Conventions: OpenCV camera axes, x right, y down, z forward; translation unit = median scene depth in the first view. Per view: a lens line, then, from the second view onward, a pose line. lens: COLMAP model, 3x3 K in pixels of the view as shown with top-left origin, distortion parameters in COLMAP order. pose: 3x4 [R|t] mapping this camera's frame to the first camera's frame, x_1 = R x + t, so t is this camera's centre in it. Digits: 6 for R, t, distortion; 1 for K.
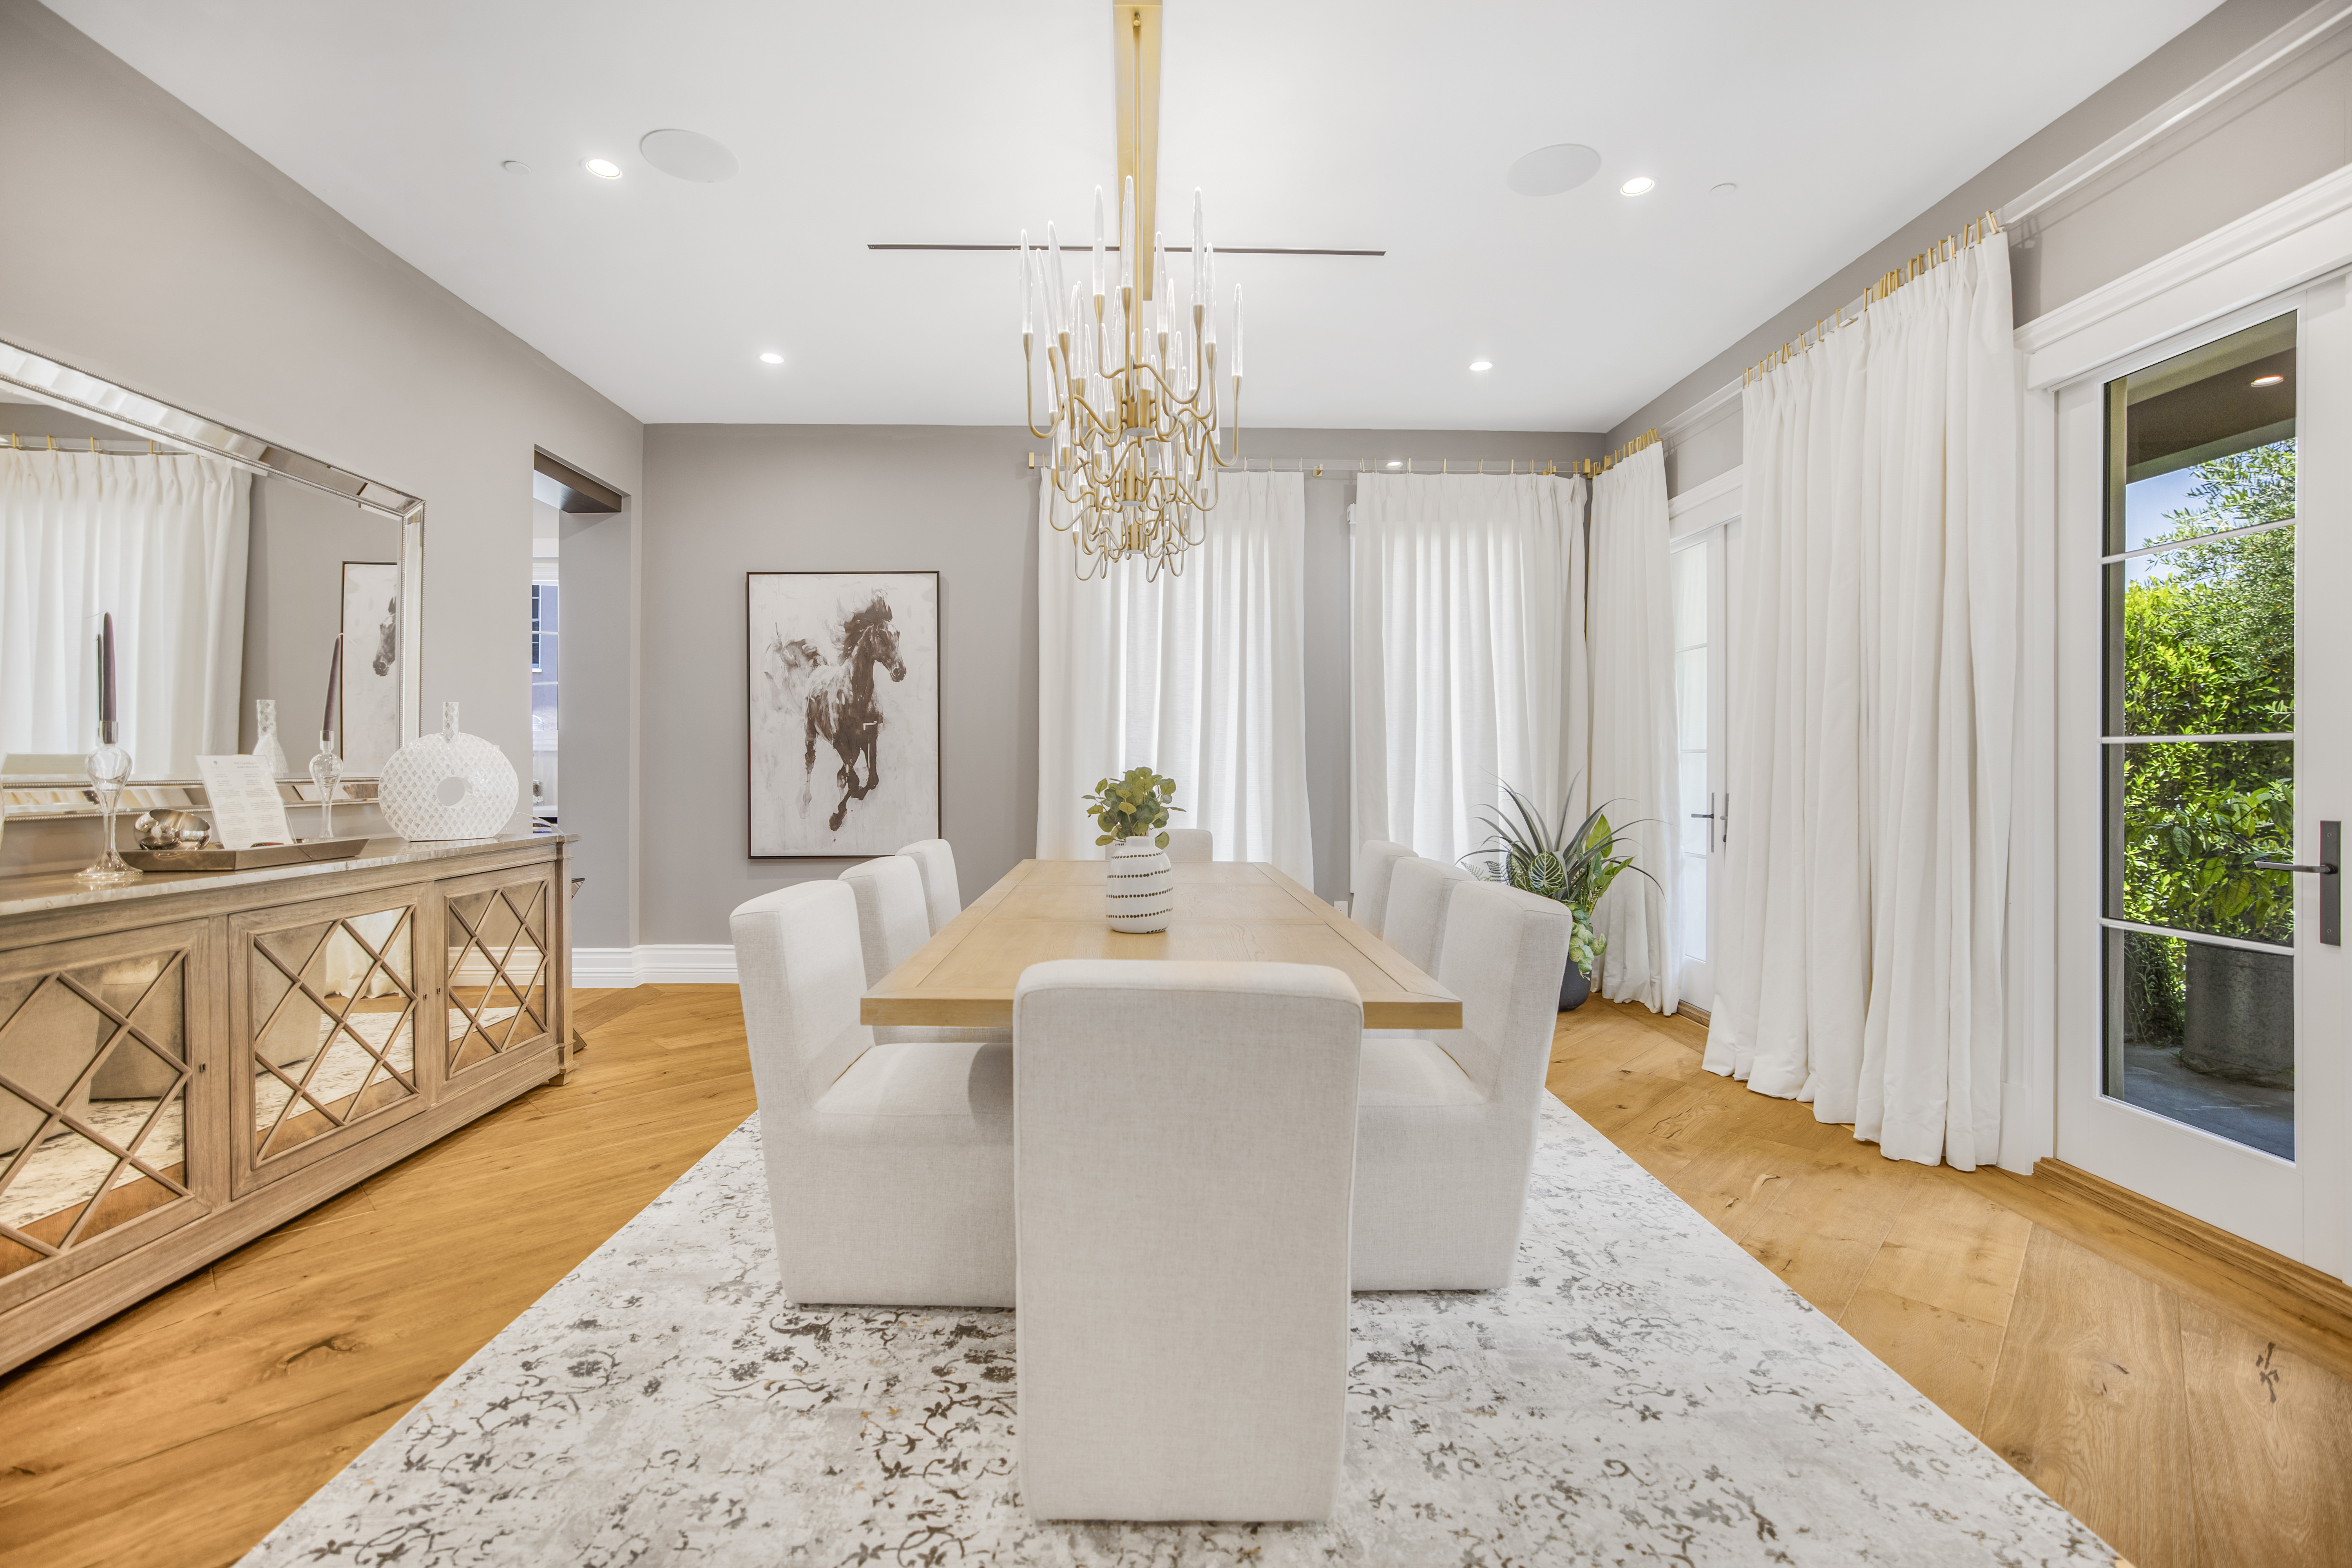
lens RADIAL K [[1029.1, 0, 1180.2], [0, 1029.1, 774.9], [0, 0, 1]] dist [-0.031589, 0.017286]
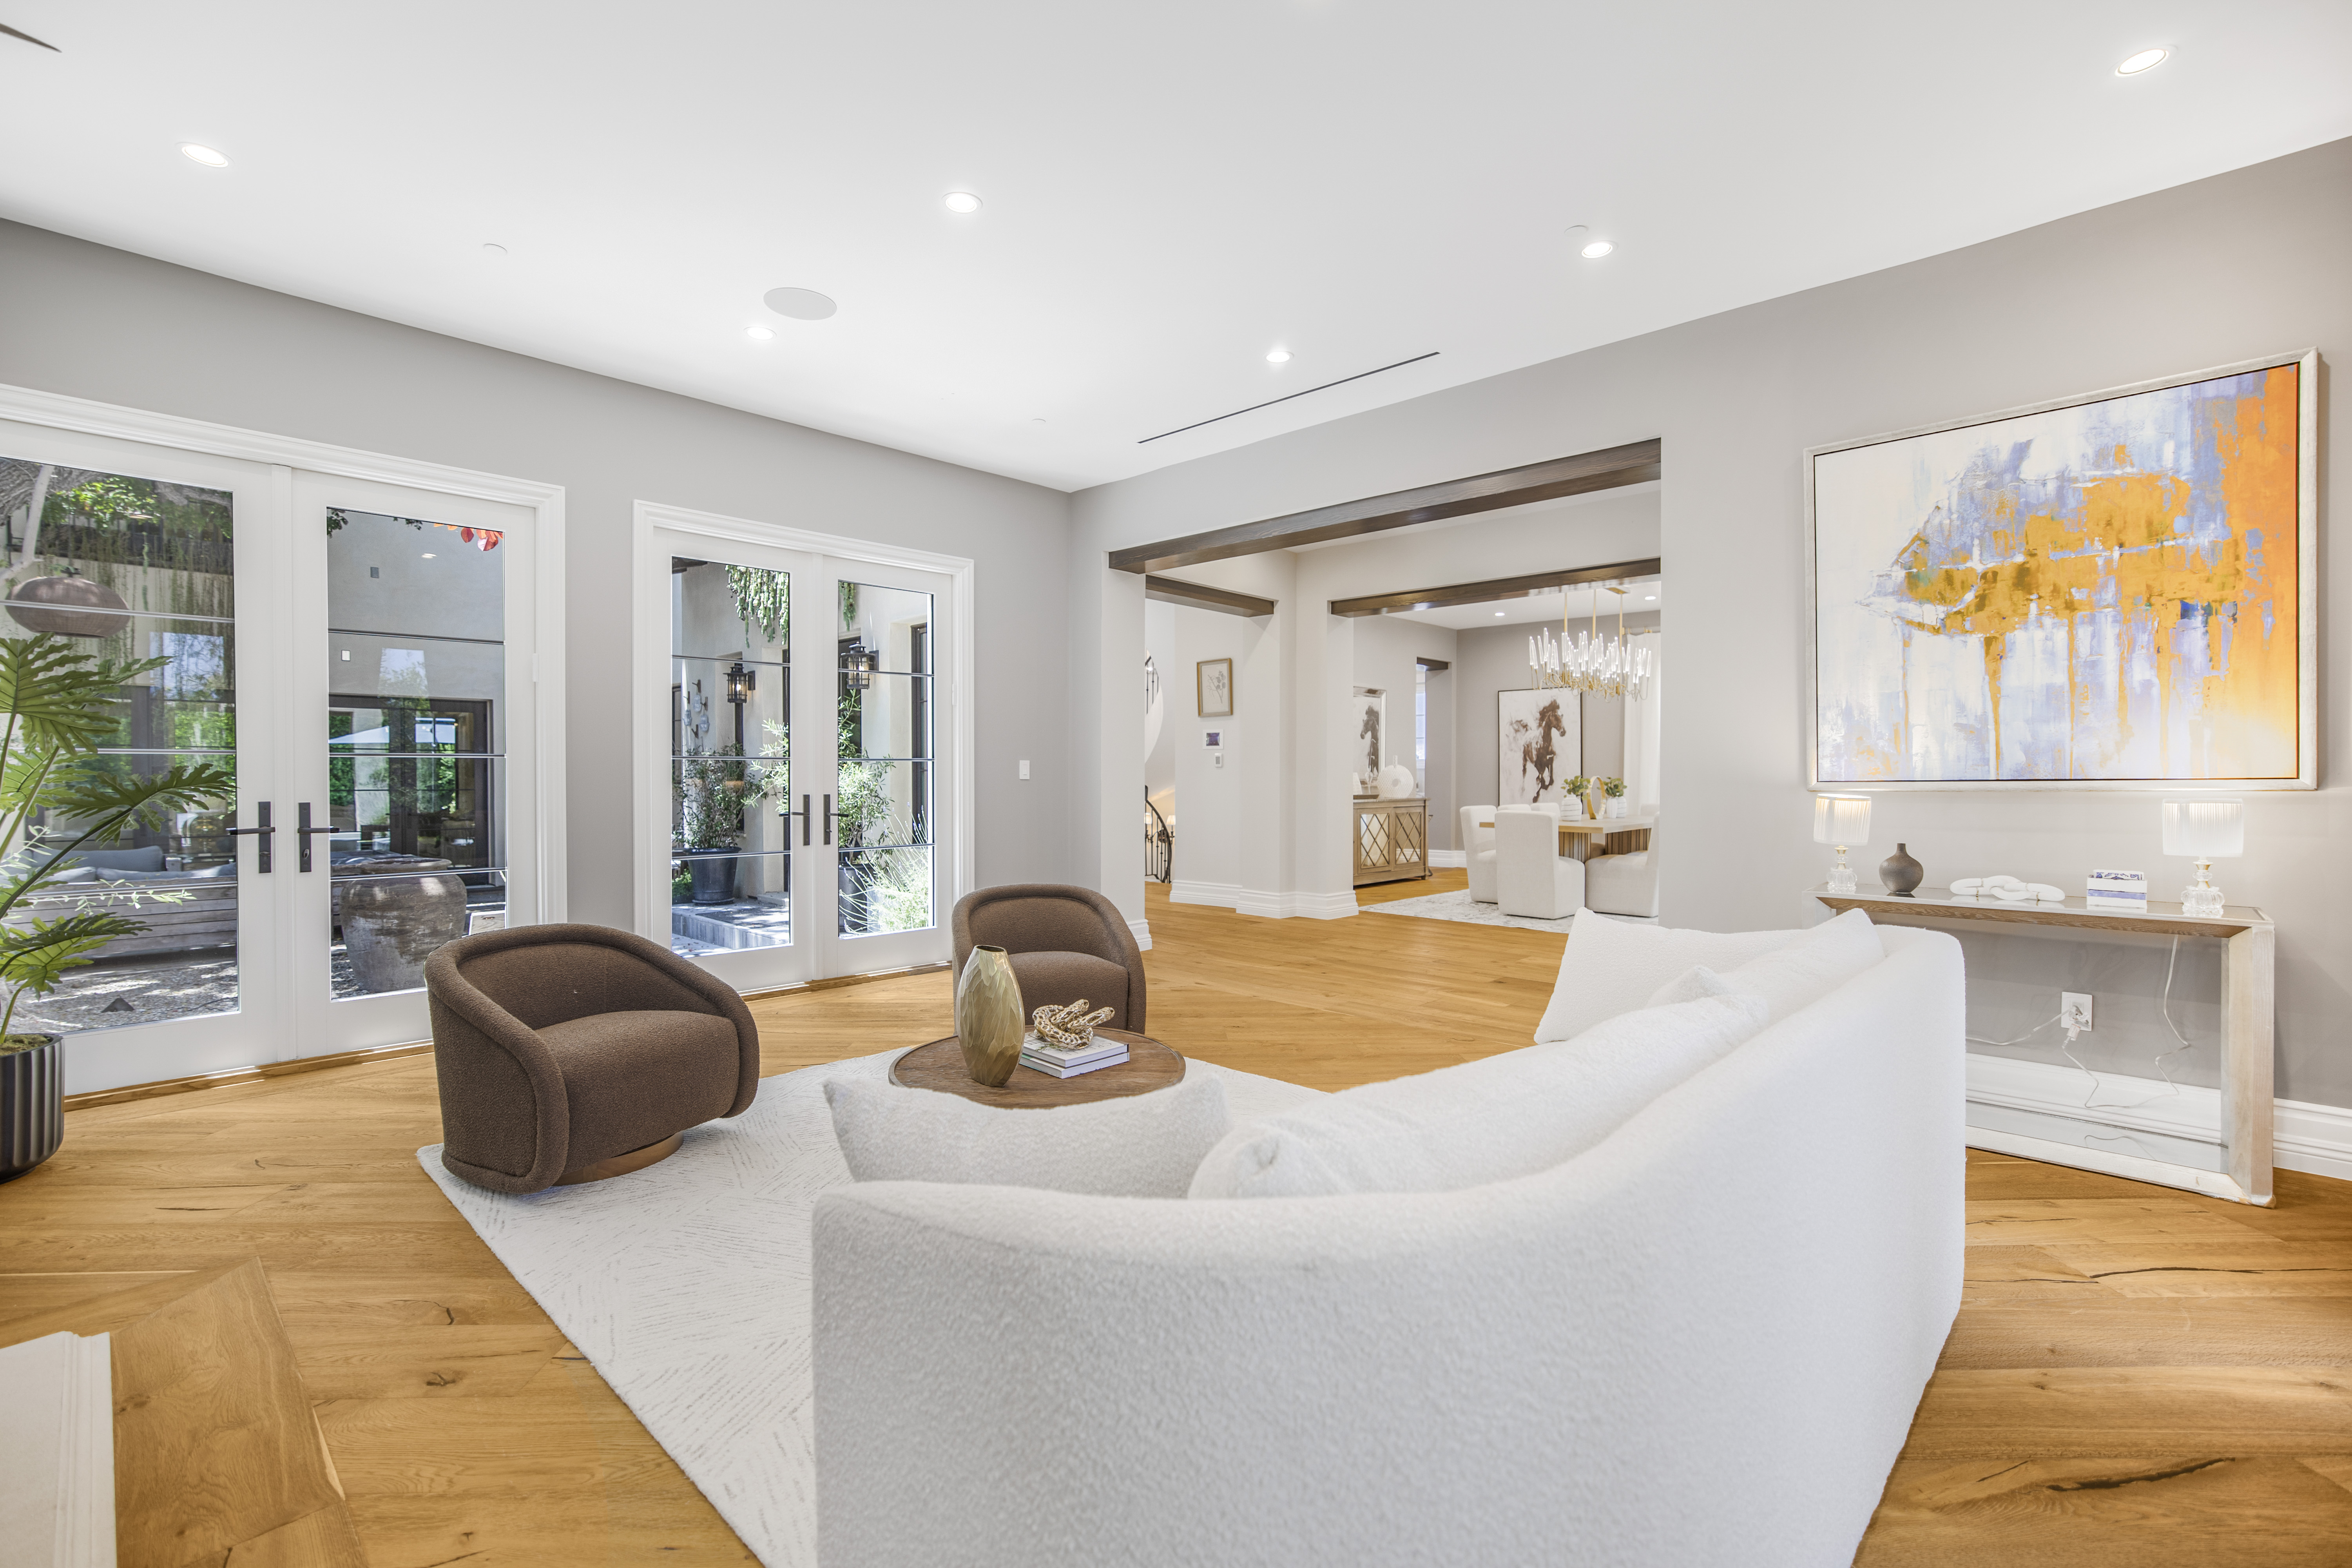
lens RADIAL K [[1038.4, 0, 1148.2], [0, 1038.4, 766.5], [0, 0, 1]] dist [-0.034922, 0.019849]
pose [[0.687524, -0.003904, -0.726151, 0.722647], [-0.006956, 0.999904, -0.011962, 0.005596], [0.726128, 0.013275, 0.687431, -1.166746]]
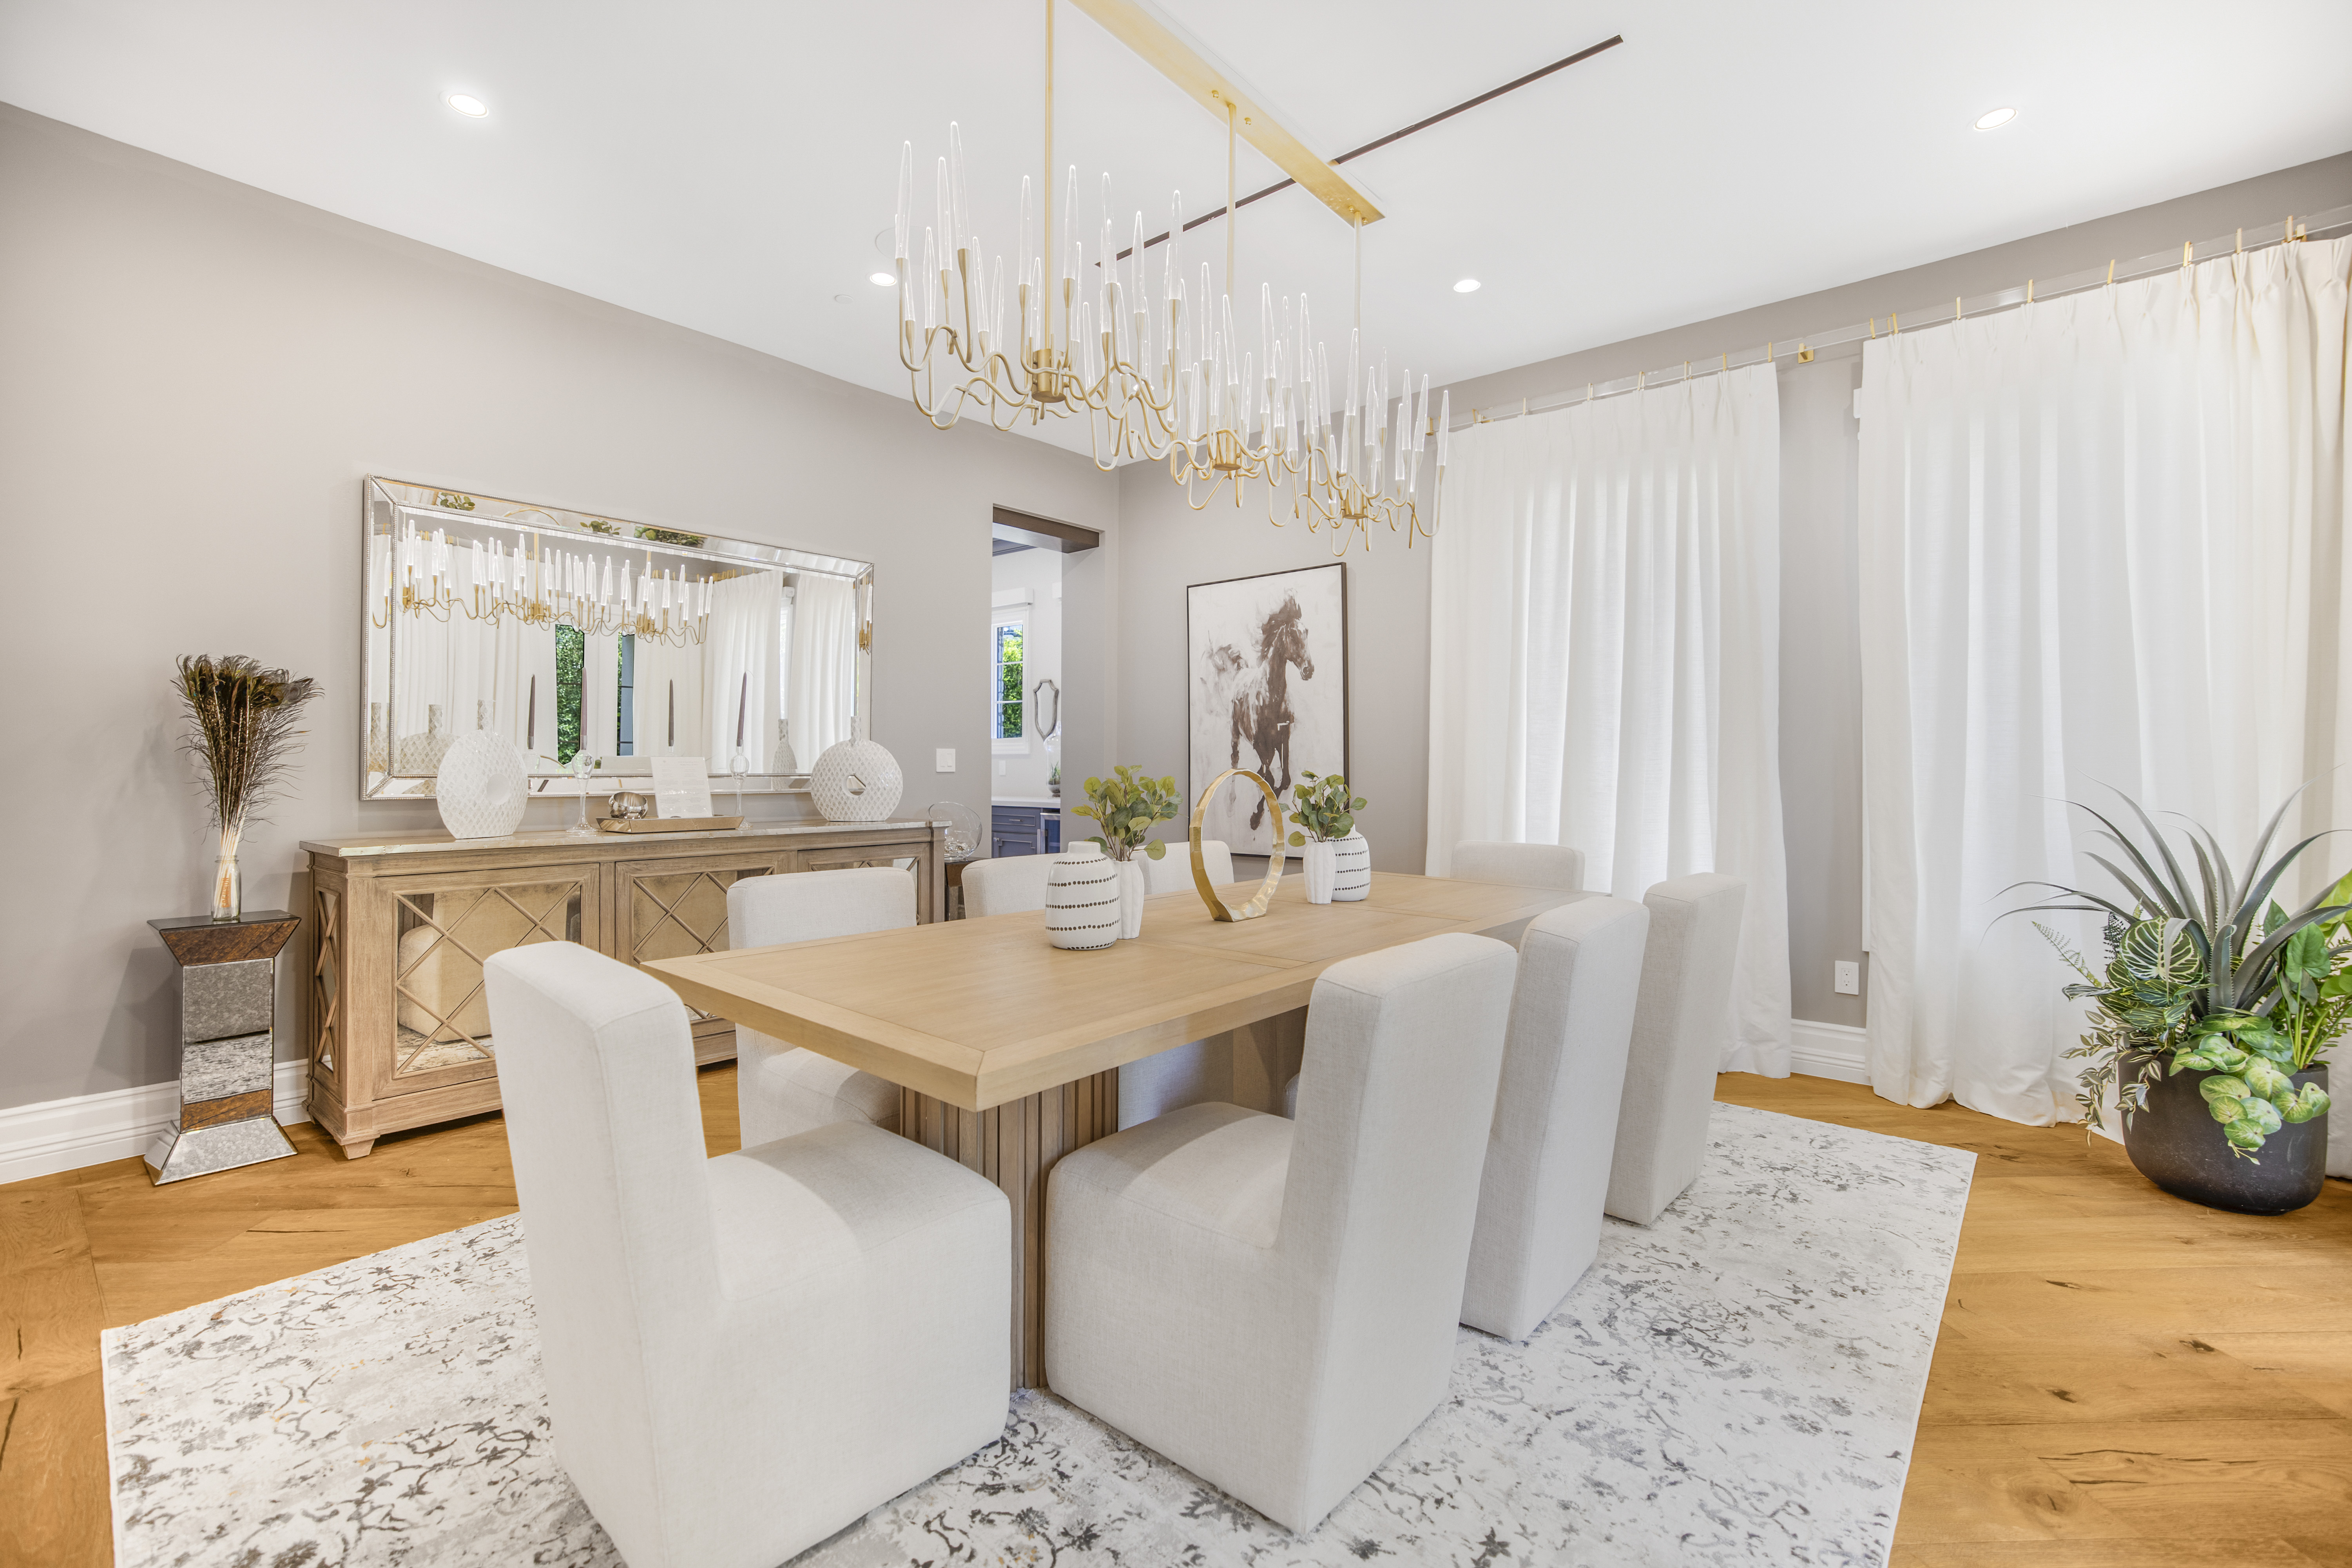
lens RADIAL K [[1038.4, 0, 1148.2], [0, 1038.4, 766.5], [0, 0, 1]] dist [-0.034922, 0.019849]
pose [[0.734120, 0.001553, -0.679018, 0.286317], [-0.008785, 0.999935, -0.007212, -0.000222], [0.678963, 0.011260, 0.734086, 0.172597]]
